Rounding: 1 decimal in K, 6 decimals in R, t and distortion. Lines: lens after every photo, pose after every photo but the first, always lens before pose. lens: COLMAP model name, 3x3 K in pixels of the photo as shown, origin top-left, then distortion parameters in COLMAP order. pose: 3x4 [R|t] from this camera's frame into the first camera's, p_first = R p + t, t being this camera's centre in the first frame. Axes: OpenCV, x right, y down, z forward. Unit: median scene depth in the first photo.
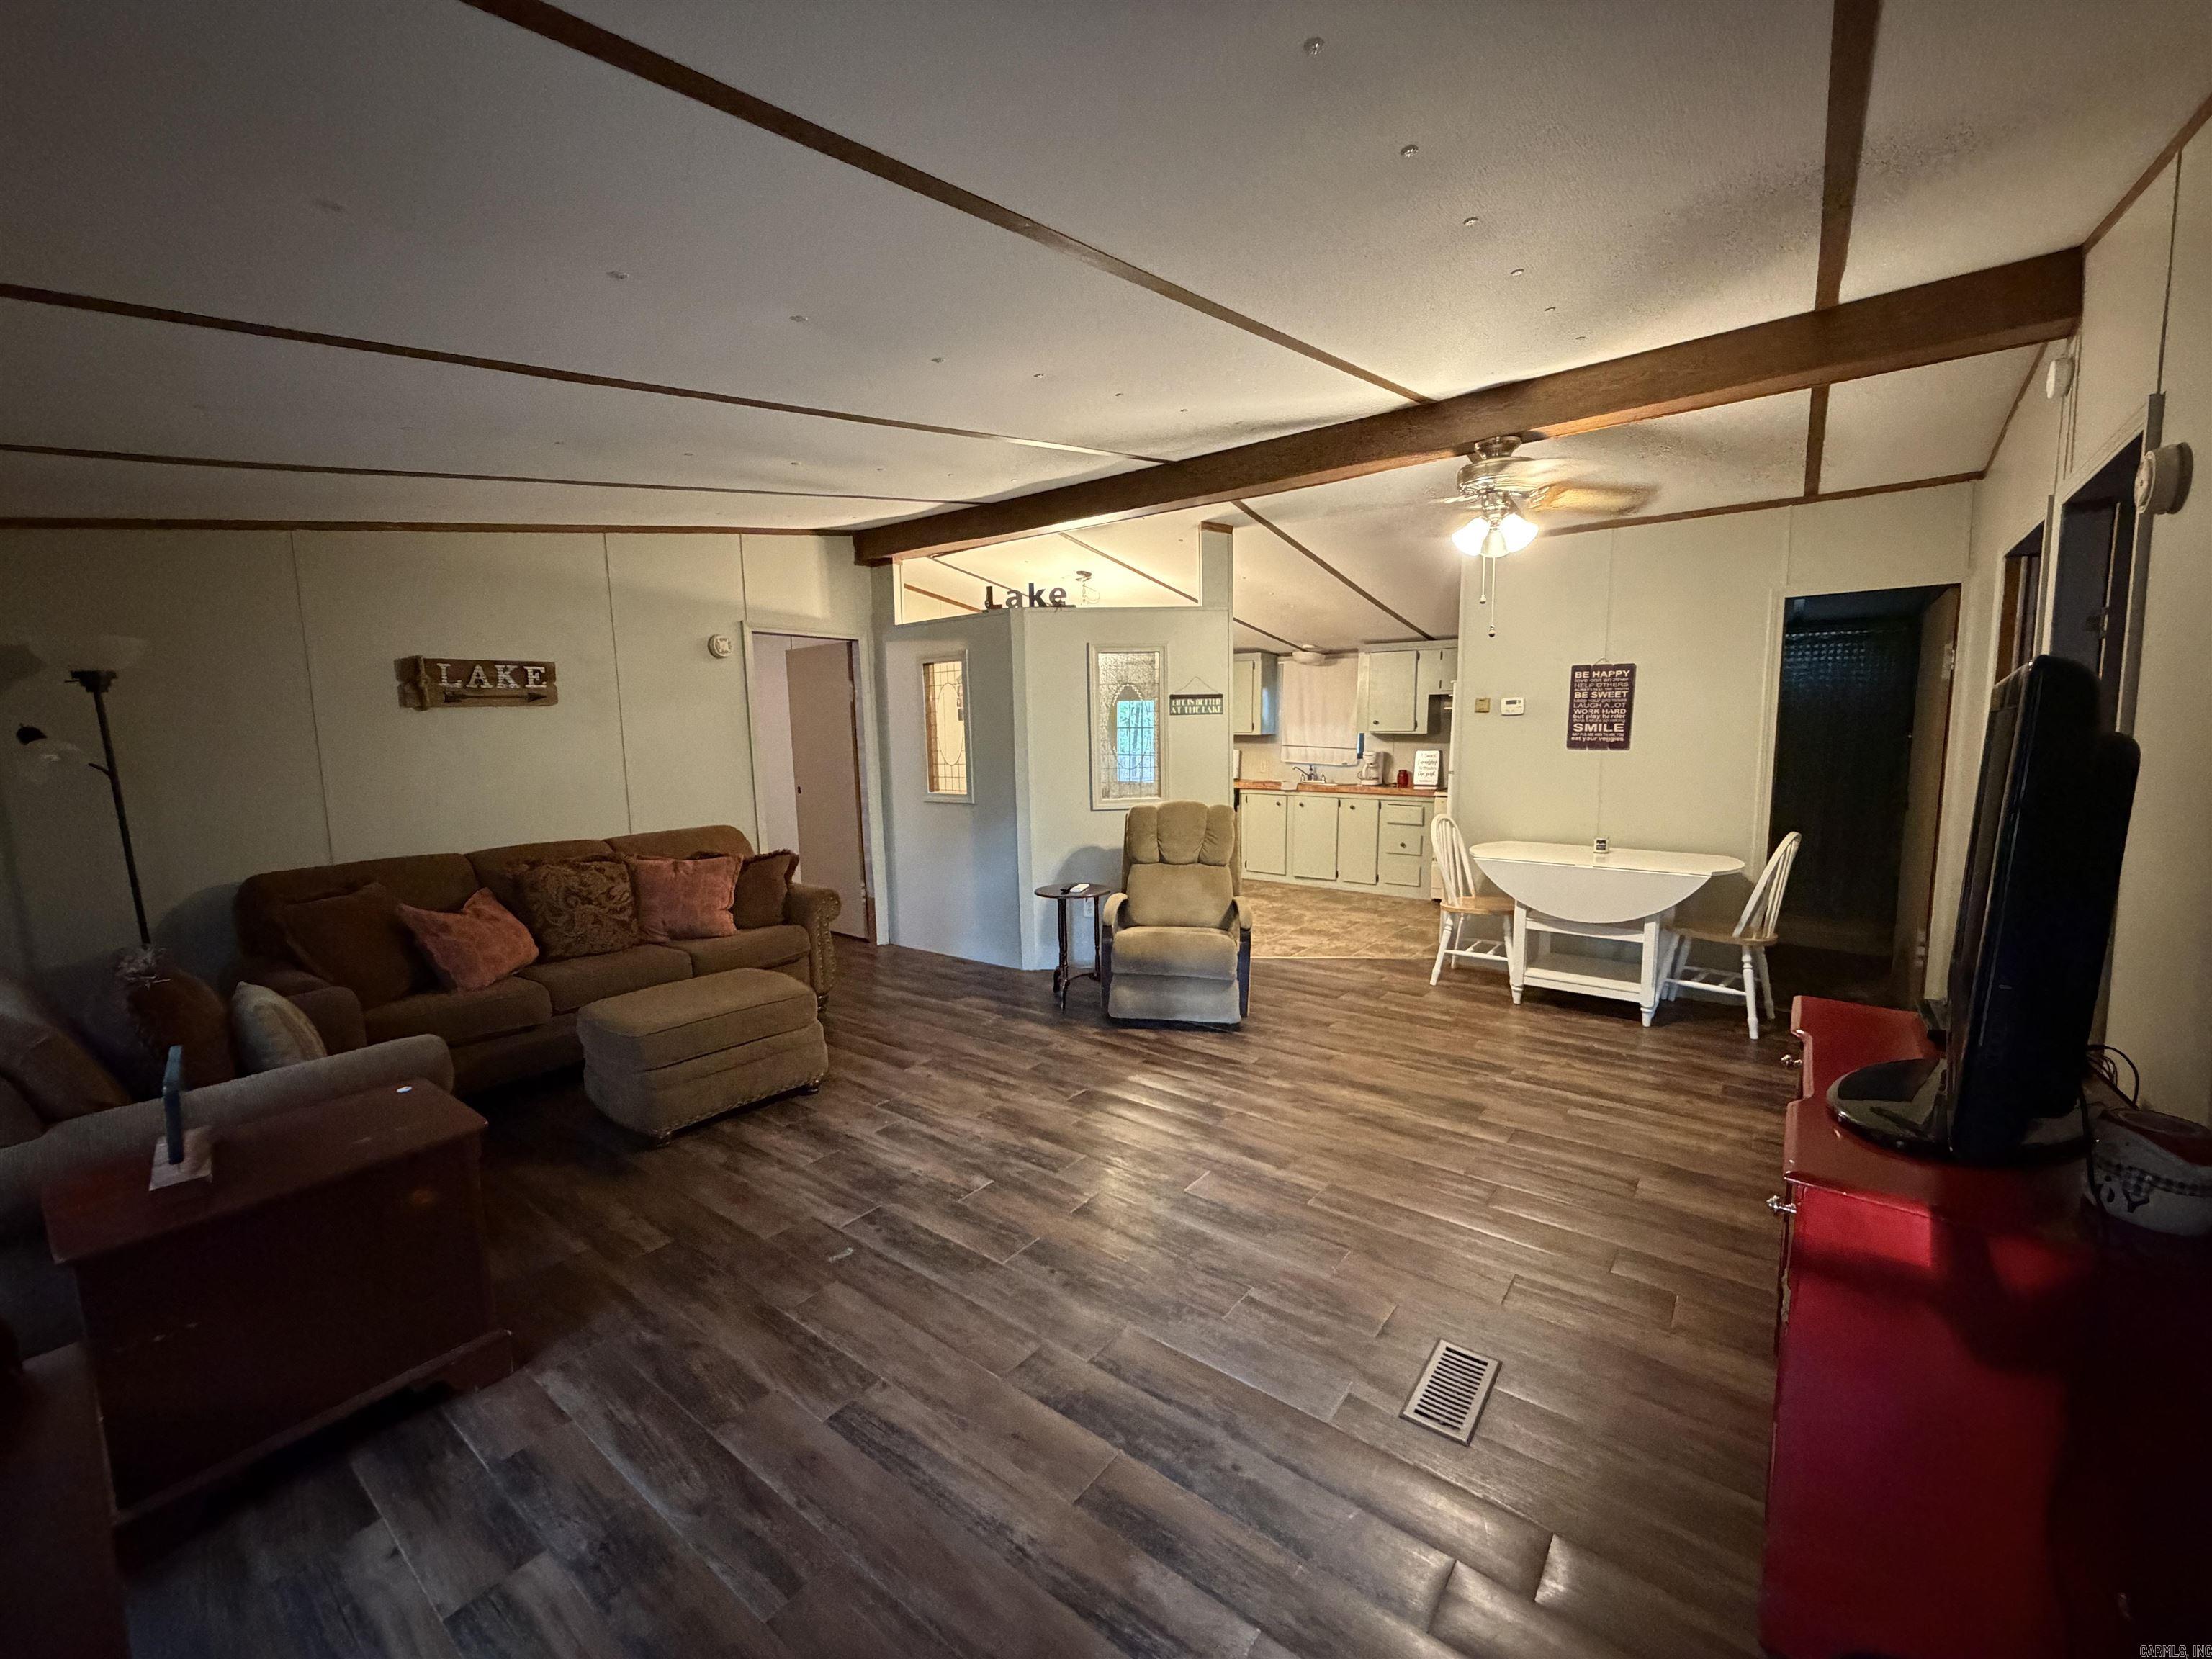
lens RADIAL K [[881.3, 0, 1101.1], [0, 881.3, 826.6], [0, 0, 1]] dist [-0.001159, 0.000562]
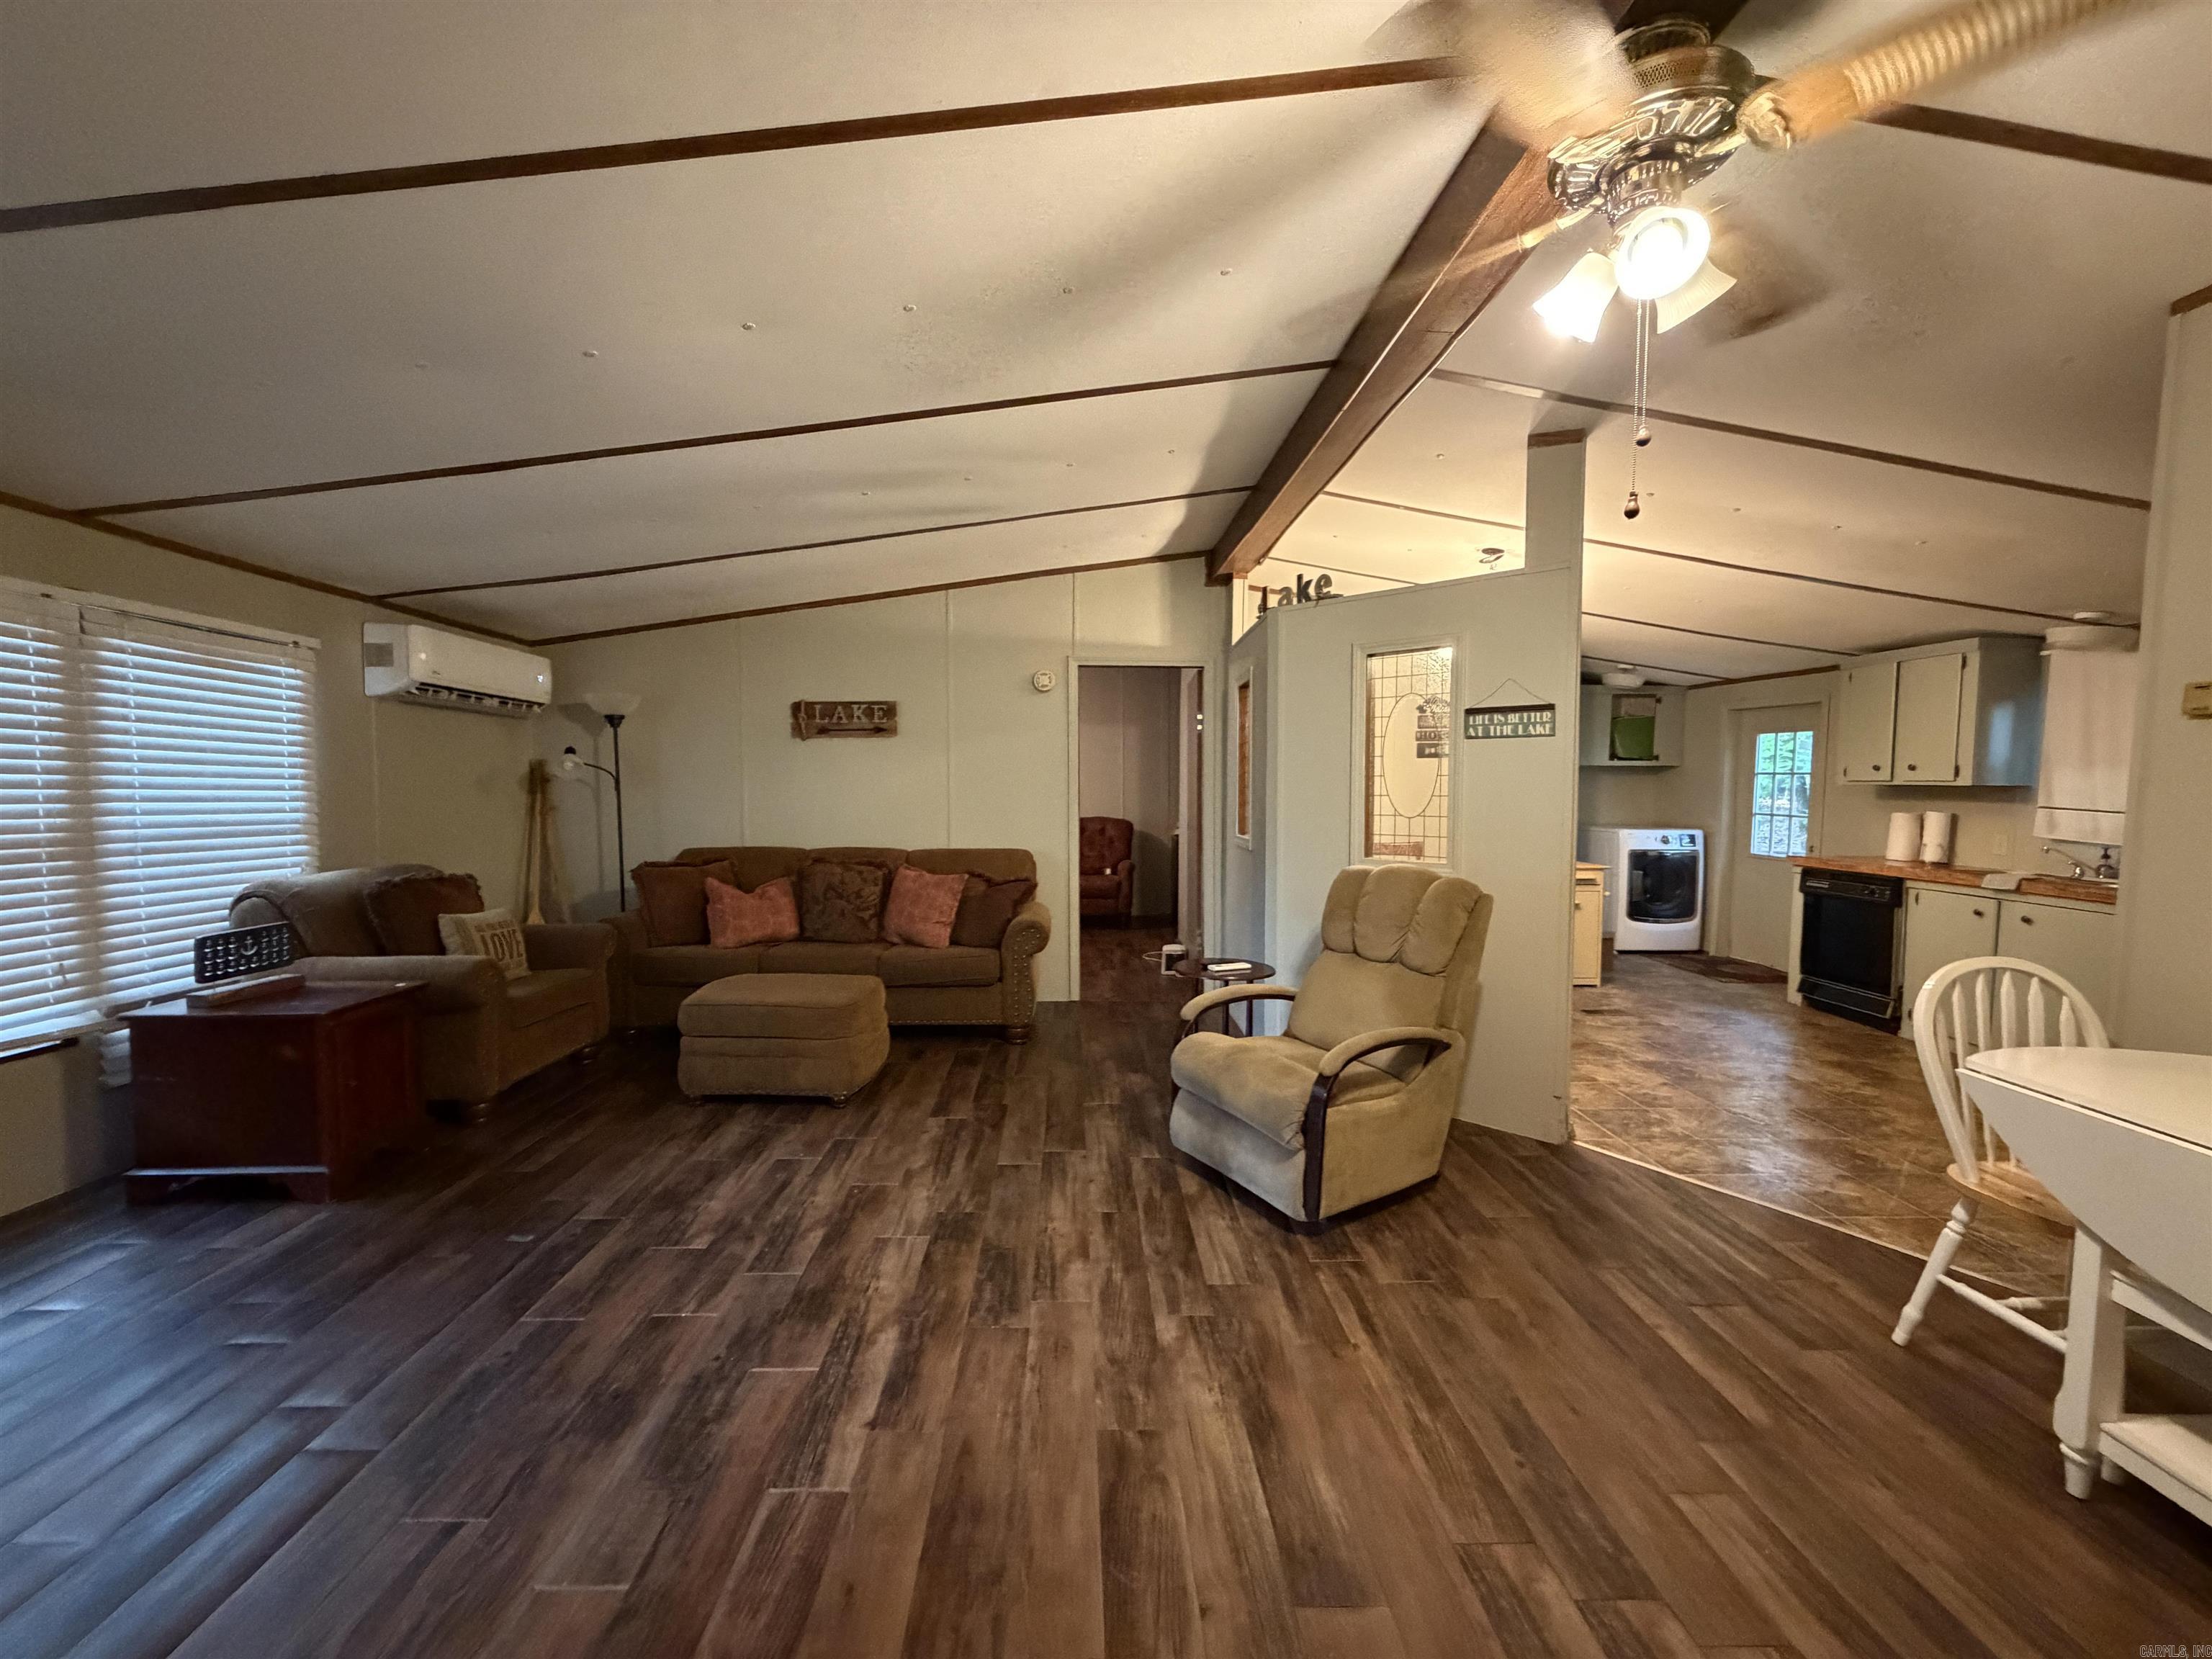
lens RADIAL K [[881.3, 0, 1102.4], [0, 881.3, 830.8], [0, 0, 1]] dist [-0.001159, 0.000562]
pose [[0.636856, 0.062504, -0.768445, 0.545076], [-0.104254, 0.994535, -0.005507, -0.034513], [0.763901, 0.083621, 0.639893, 0.490450]]
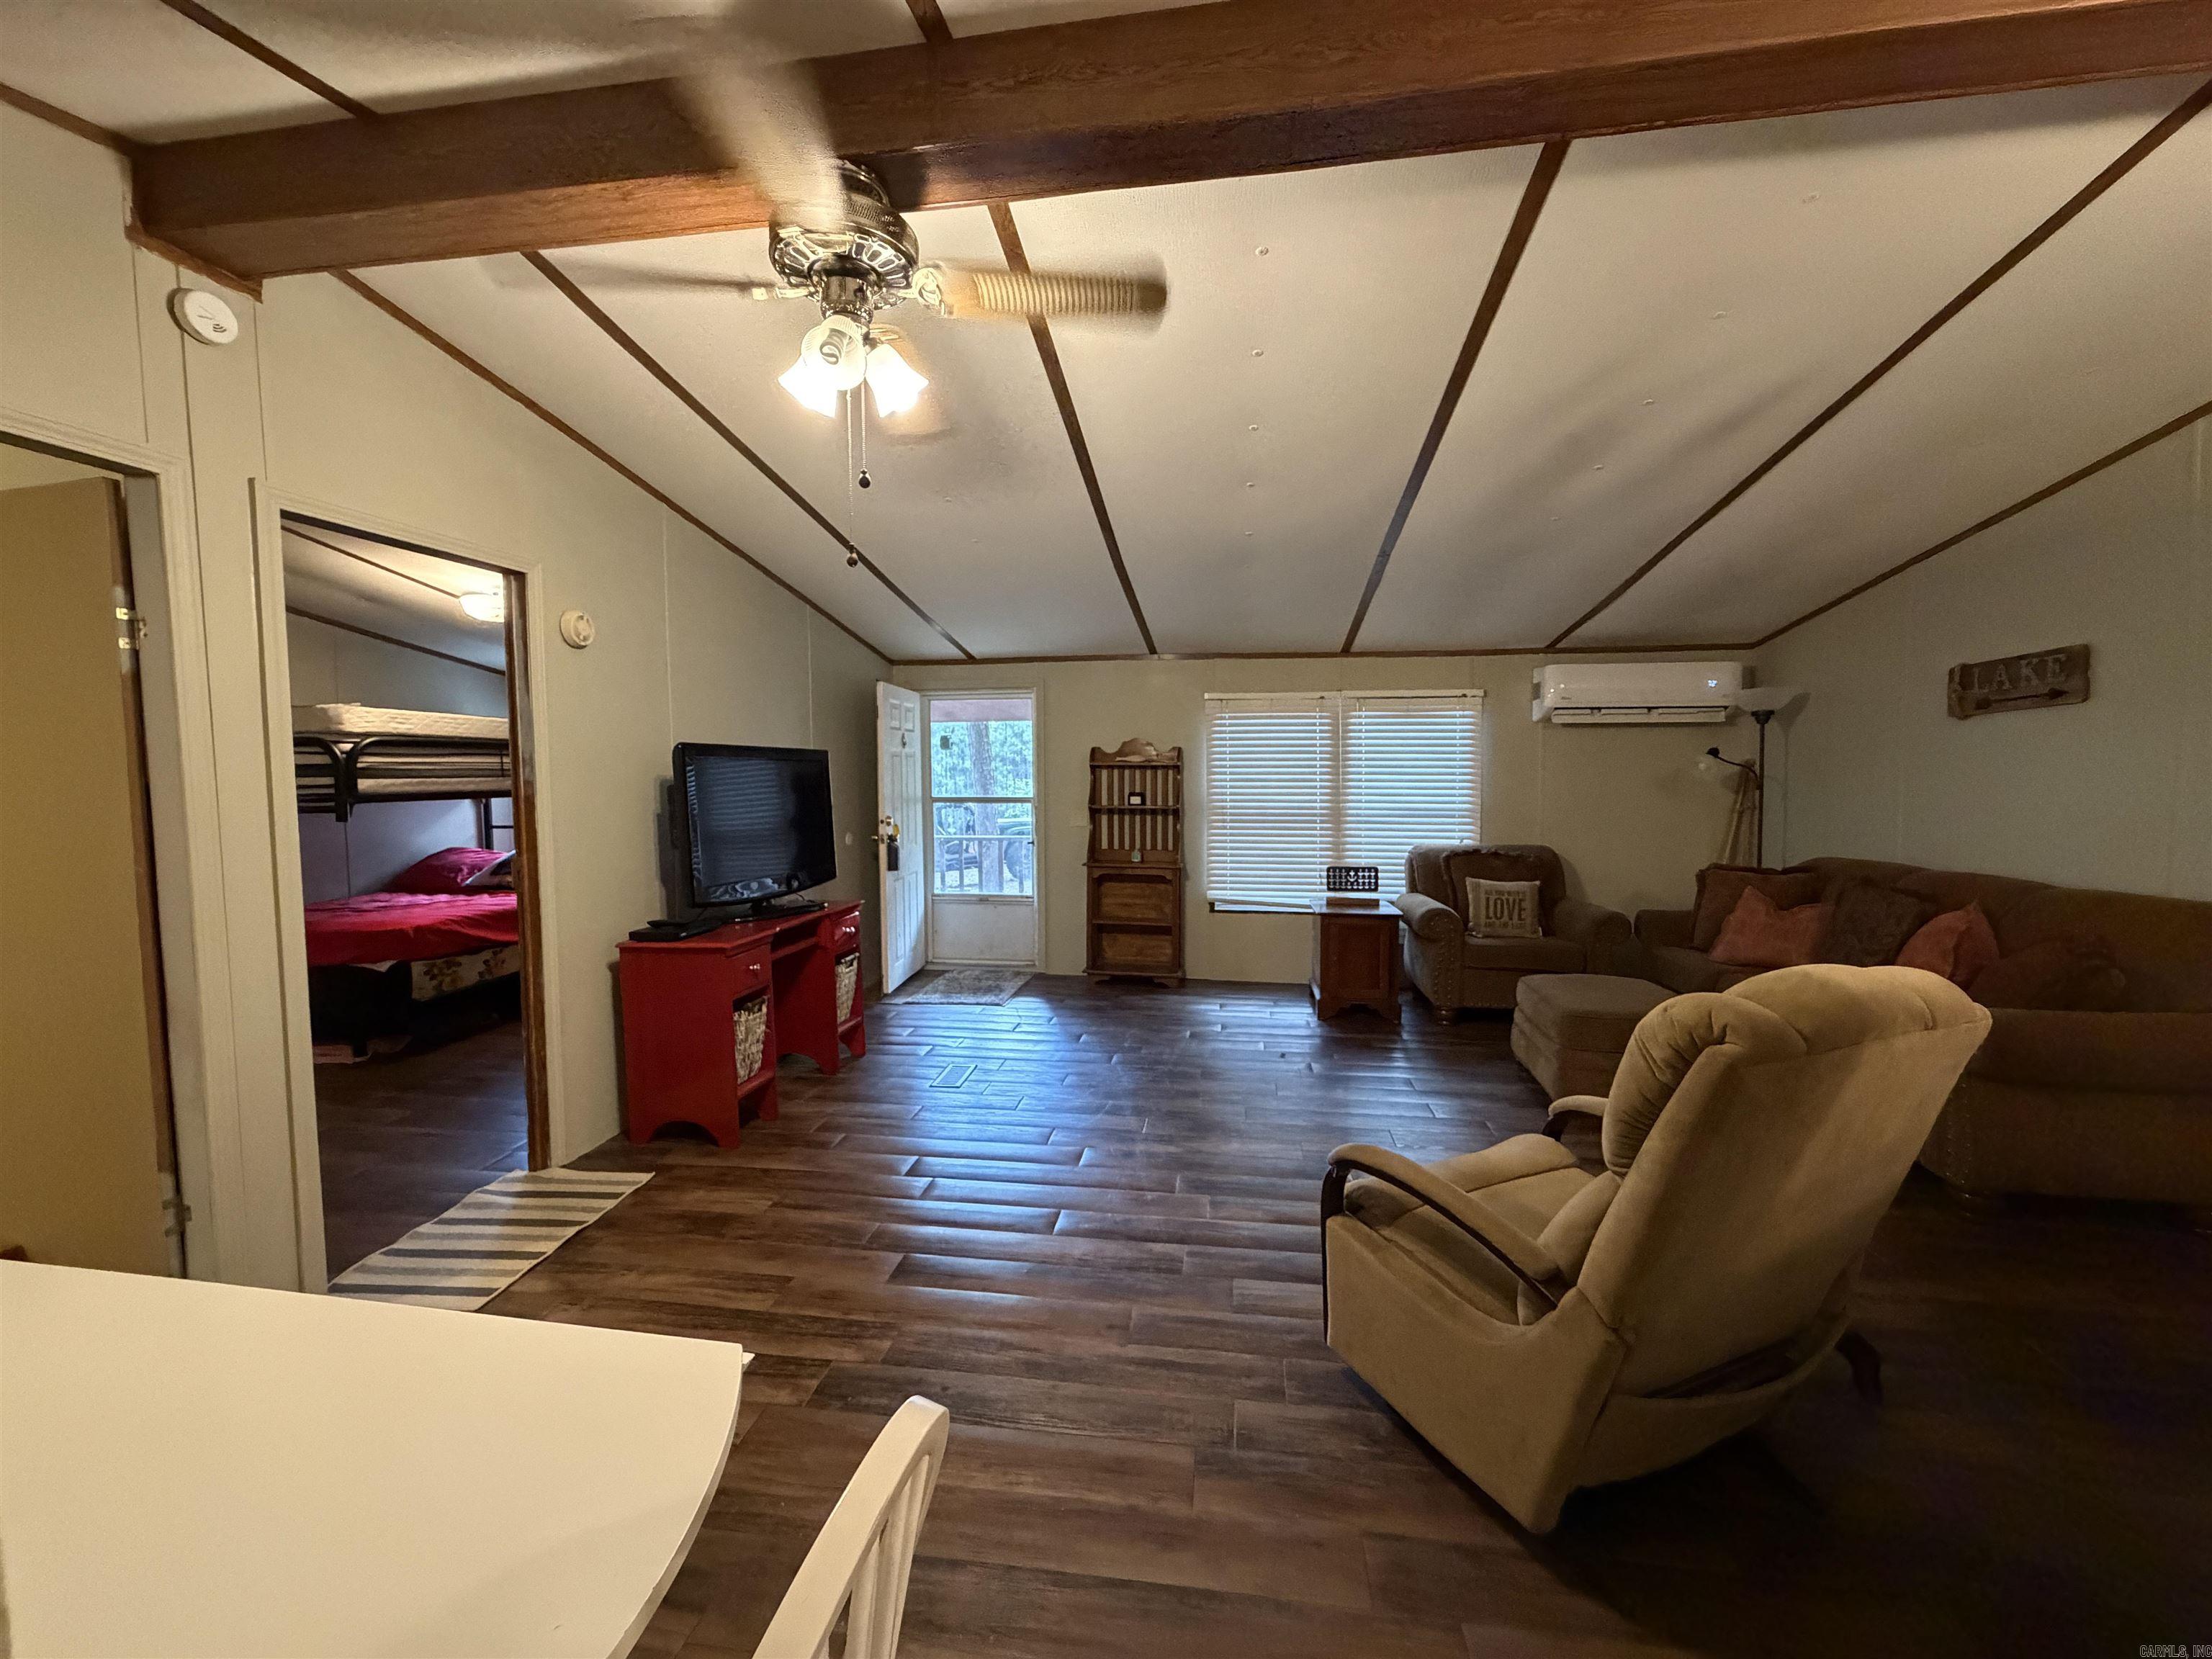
lens RADIAL K [[881.3, 0, 1100.7], [0, 881.3, 827.5], [0, 0, 1]] dist [-0.001159, 0.000562]
pose [[-0.874187, 0.048267, -0.483184, 0.508351], [-0.030594, 0.987596, 0.154006, -0.132492], [0.484624, 0.149413, -0.861867, 1.360383]]
